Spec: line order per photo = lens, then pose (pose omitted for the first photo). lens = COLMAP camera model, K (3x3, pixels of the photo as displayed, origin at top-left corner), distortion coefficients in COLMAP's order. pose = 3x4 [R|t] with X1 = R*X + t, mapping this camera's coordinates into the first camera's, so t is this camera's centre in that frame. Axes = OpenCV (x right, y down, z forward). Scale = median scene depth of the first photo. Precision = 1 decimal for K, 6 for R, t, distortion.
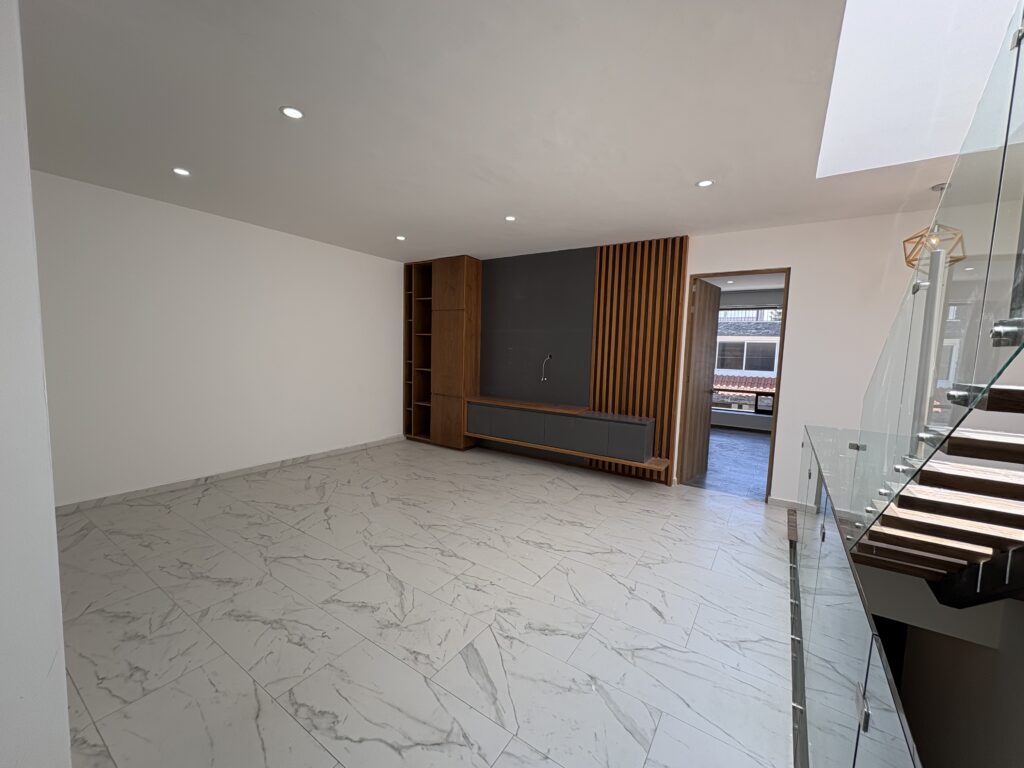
lens RADIAL K [[407.2, 0, 512.3], [0, 407.2, 385.2], [0, 0, 1]] dist [-0.001768, 0.000412]
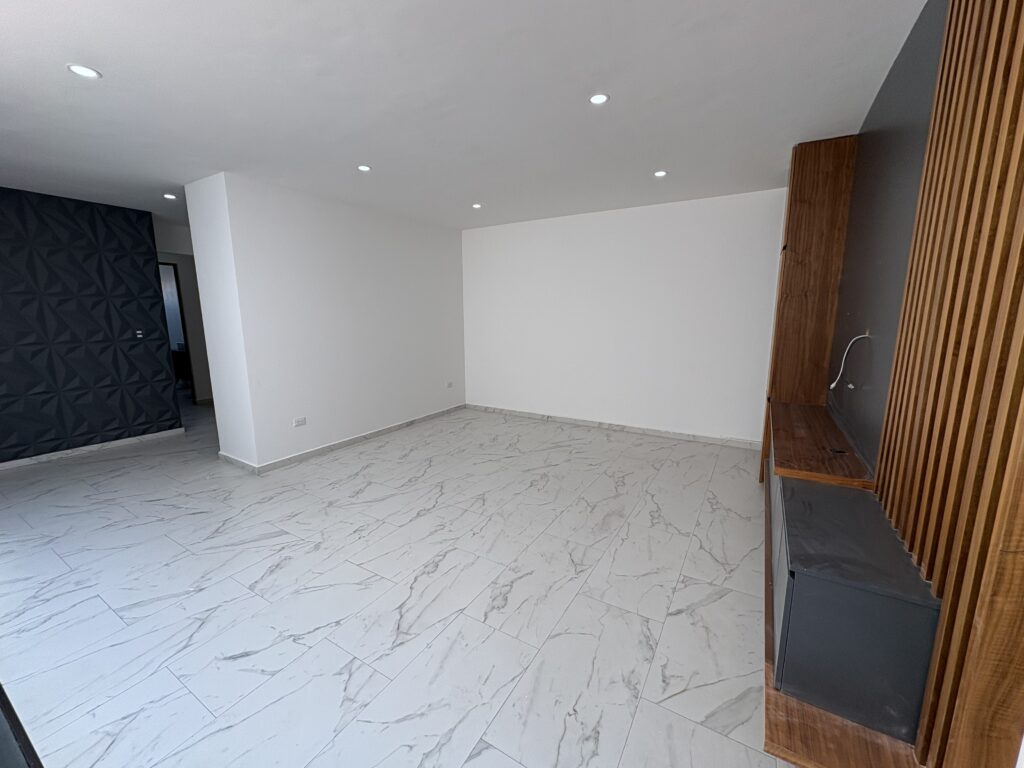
lens RADIAL K [[407.2, 0, 512.3], [0, 407.2, 385.2], [0, 0, 1]] dist [-0.001768, 0.000412]
pose [[0.047003, 0.140866, -0.988912, 0.760908], [-0.085311, 0.986955, 0.136532, -0.069579], [0.995245, 0.077947, 0.058407, 1.016415]]
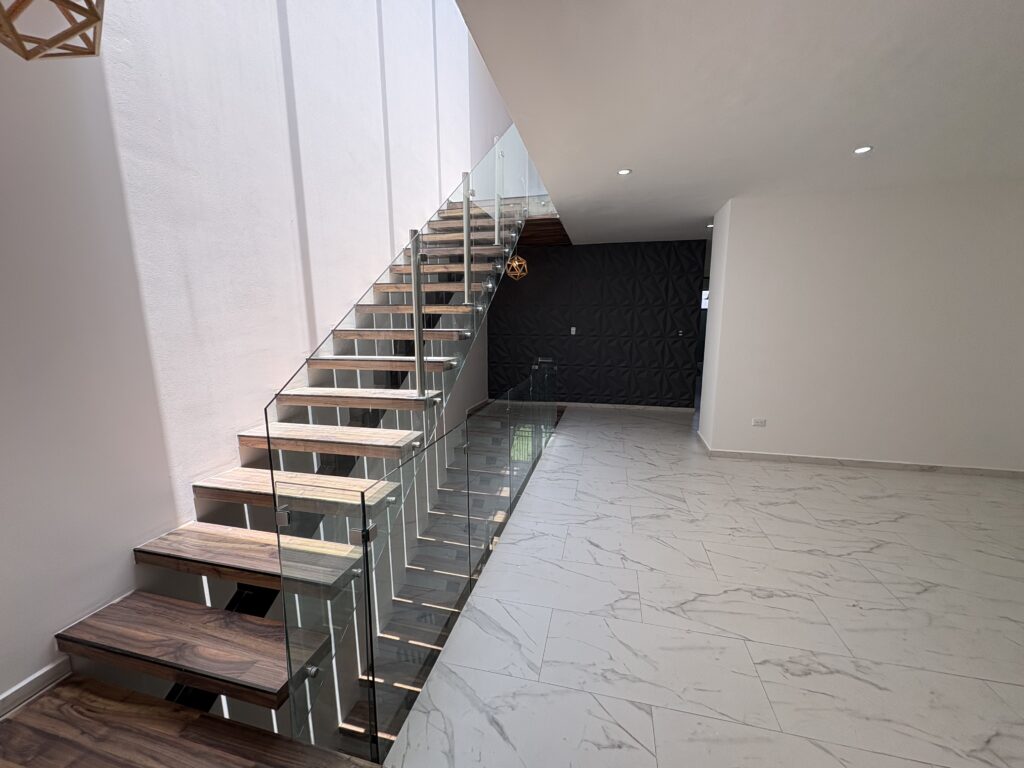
lens RADIAL K [[407.6, 0, 511.9], [0, 407.6, 387.1], [0, 0, 1]] dist [0.000151, -0.000037]
pose [[-0.936739, 0.027038, -0.348983, 0.691430], [-0.059908, 0.969917, 0.235950, -0.099594], [0.344864, 0.241930, -0.906939, 1.327875]]
